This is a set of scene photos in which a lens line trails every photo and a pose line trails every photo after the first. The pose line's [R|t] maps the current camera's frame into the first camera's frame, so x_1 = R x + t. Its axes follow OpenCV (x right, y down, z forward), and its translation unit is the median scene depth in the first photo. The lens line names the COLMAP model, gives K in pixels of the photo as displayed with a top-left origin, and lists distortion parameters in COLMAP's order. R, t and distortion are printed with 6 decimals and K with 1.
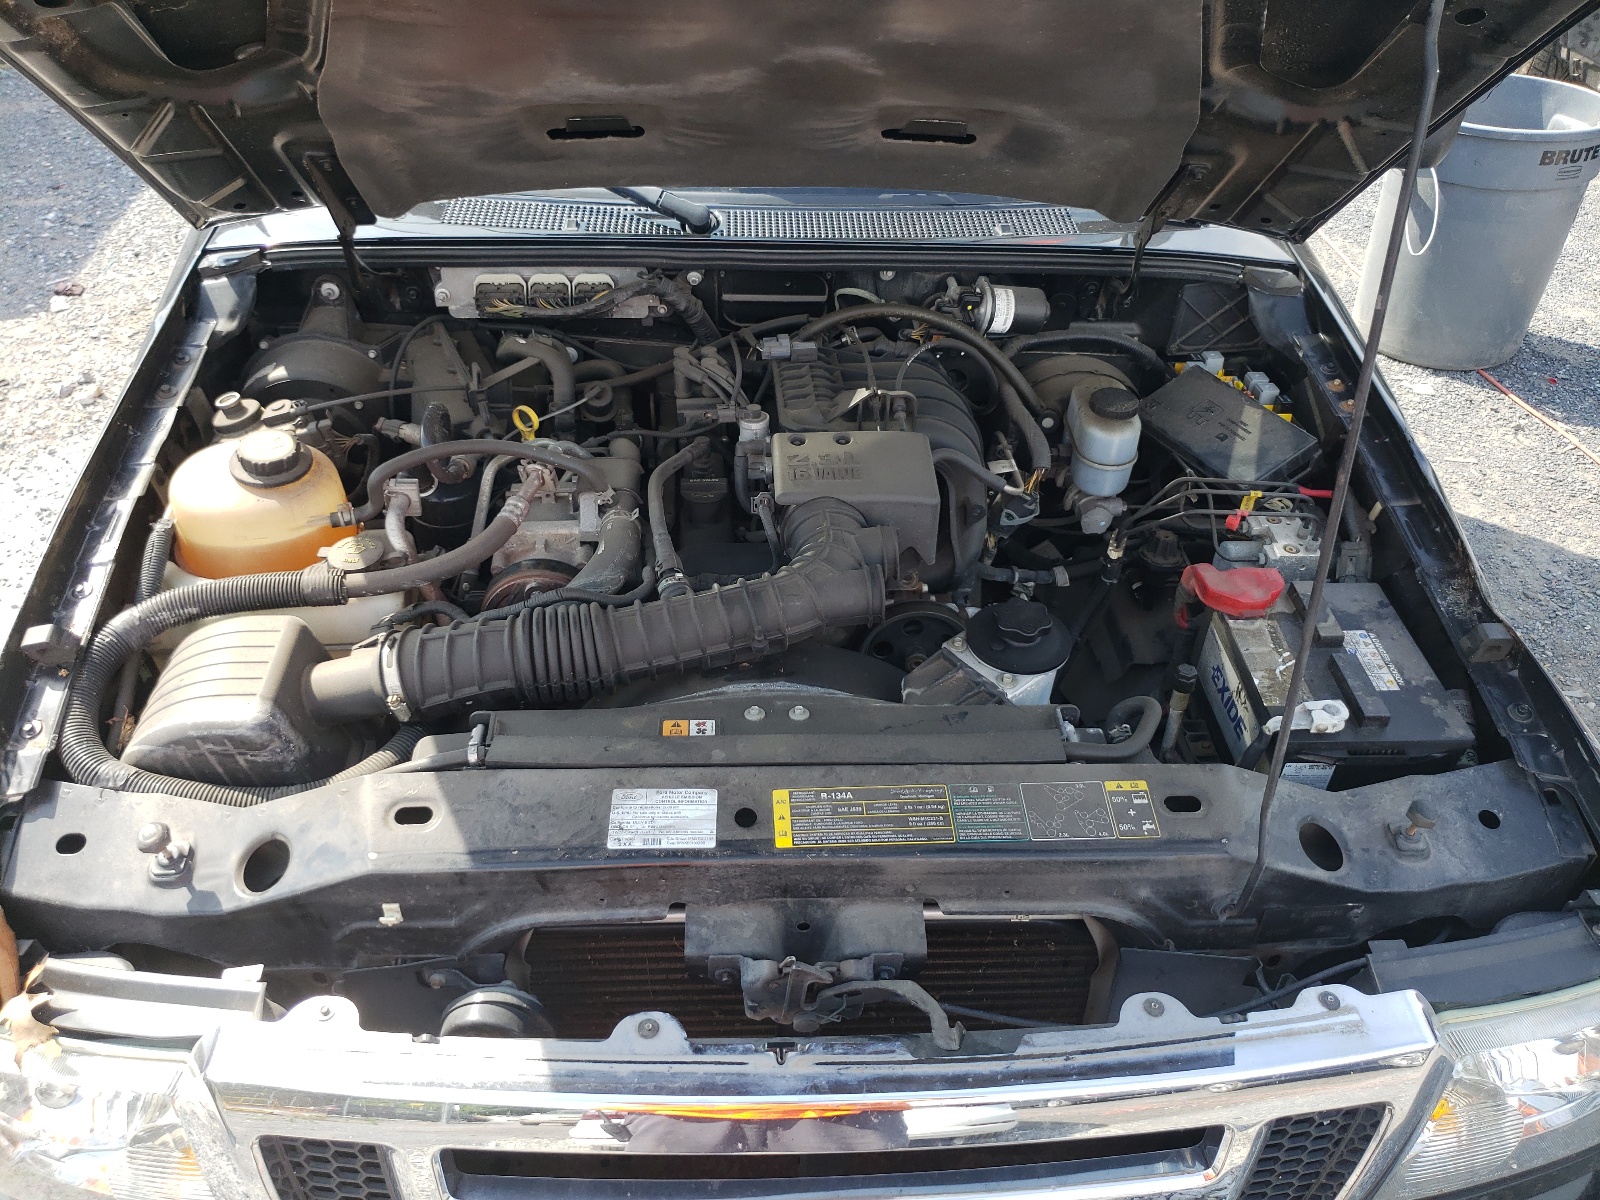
lens RADIAL K [[1291.0, 0, 801.6], [0, 1291.0, 598.2], [0, 0, 1]] dist [0.033581, 0.003379]
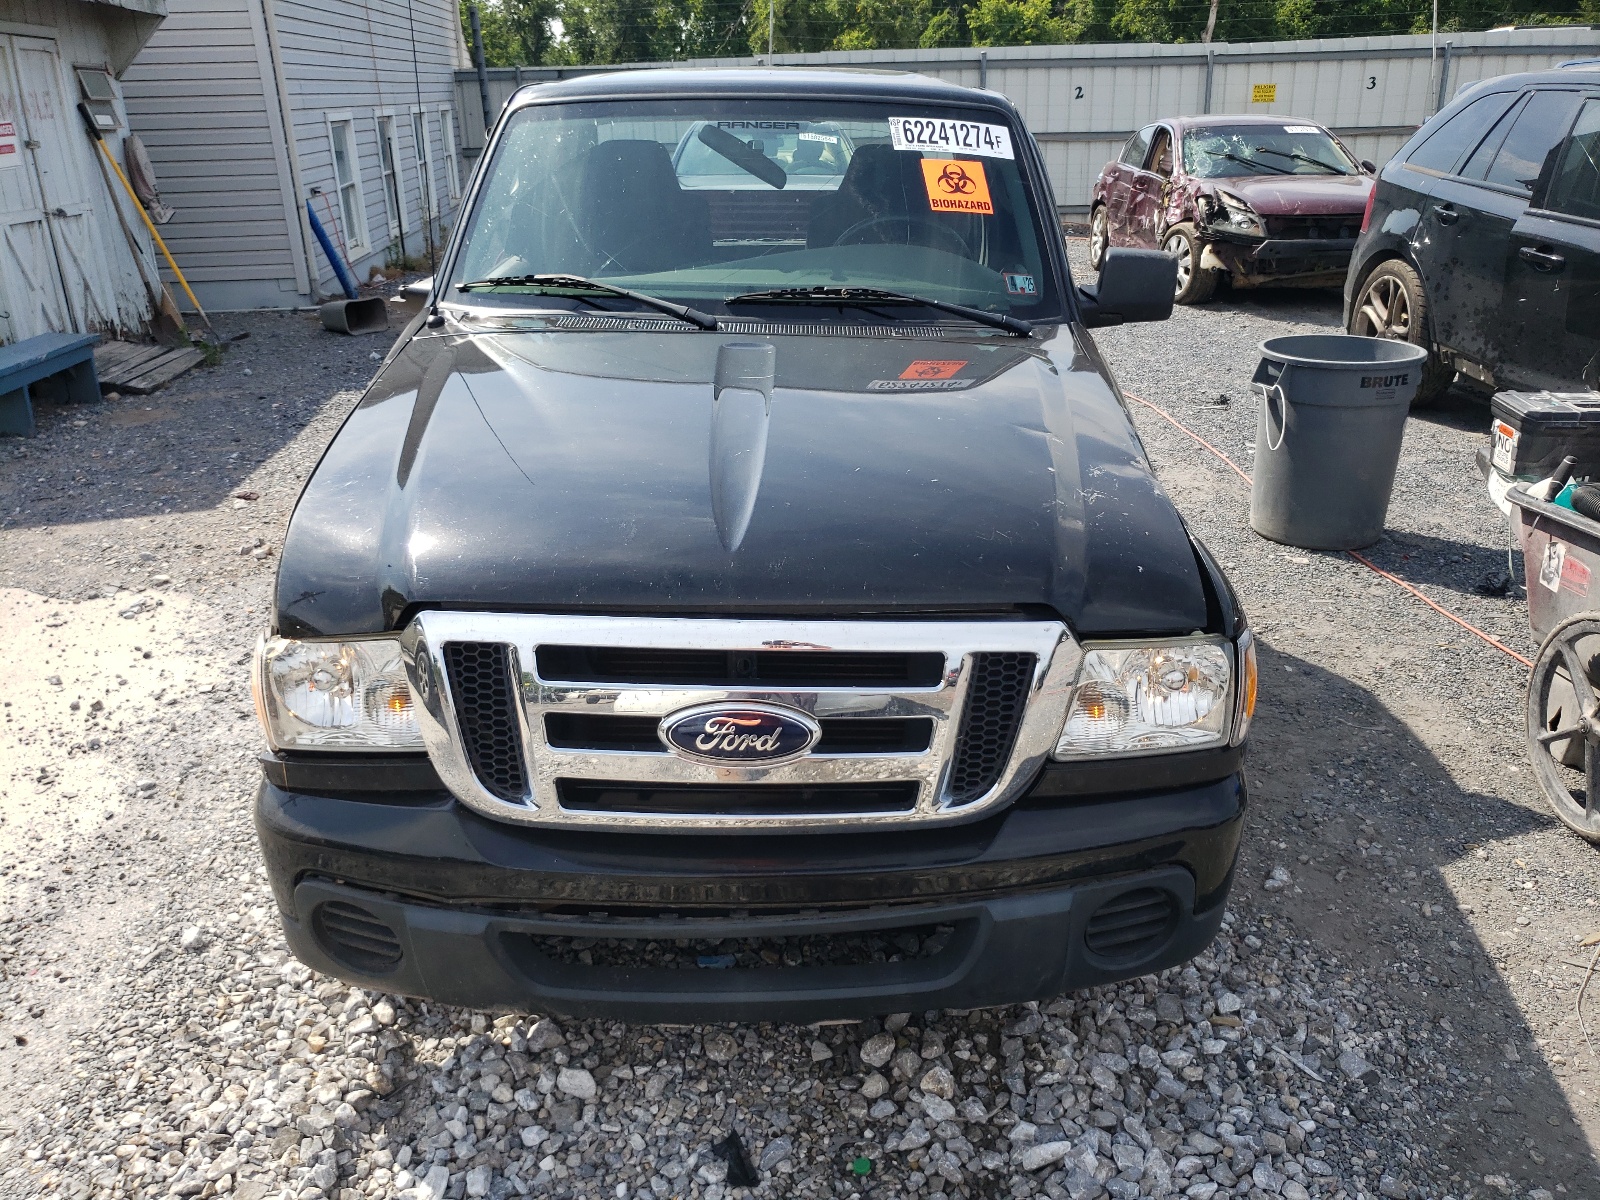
lens RADIAL K [[1291.0, 0, 800.3], [0, 1291.0, 600.9], [0, 0, 1]] dist [0.033581, 0.003379]
pose [[0.998945, 0.008515, -0.045126, 0.051612], [-0.019924, 0.965717, -0.258833, 0.208301], [0.041375, 0.259459, 0.964867, -0.215395]]
